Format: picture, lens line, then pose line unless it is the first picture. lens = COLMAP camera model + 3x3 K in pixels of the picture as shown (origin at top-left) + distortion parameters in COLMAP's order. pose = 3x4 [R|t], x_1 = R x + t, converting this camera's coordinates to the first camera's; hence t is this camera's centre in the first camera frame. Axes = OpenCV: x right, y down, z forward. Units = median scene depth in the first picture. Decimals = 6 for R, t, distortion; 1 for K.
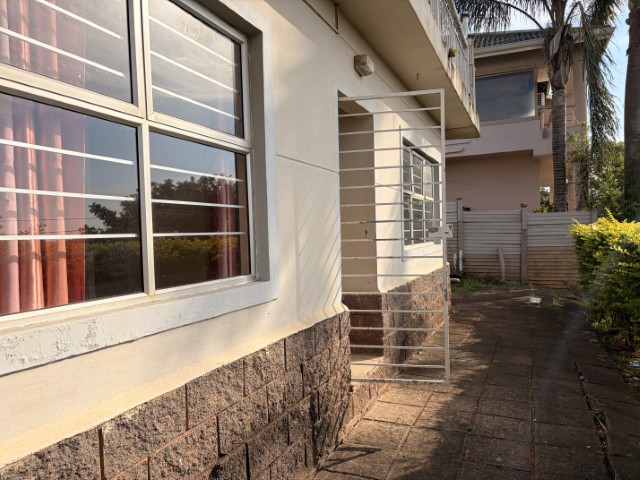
lens RADIAL K [[481.5, 0, 320.3], [0, 481.5, 238.8], [0, 0, 1]] dist [0.048099, -0.041469]
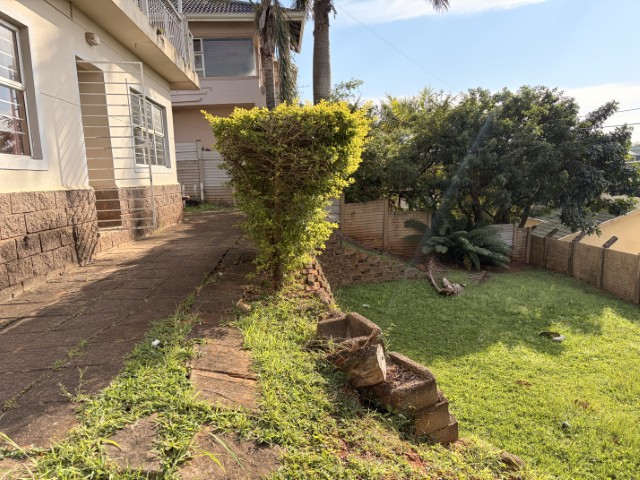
lens RADIAL K [[481.5, 0, 317.5], [0, 481.5, 239.5], [0, 0, 1]] dist [0.048099, -0.041469]
pose [[0.893238, -0.071333, 0.443888, -0.007989], [0.027041, 0.994069, 0.105332, 0.144444], [-0.448770, -0.082083, 0.889870, -0.790781]]
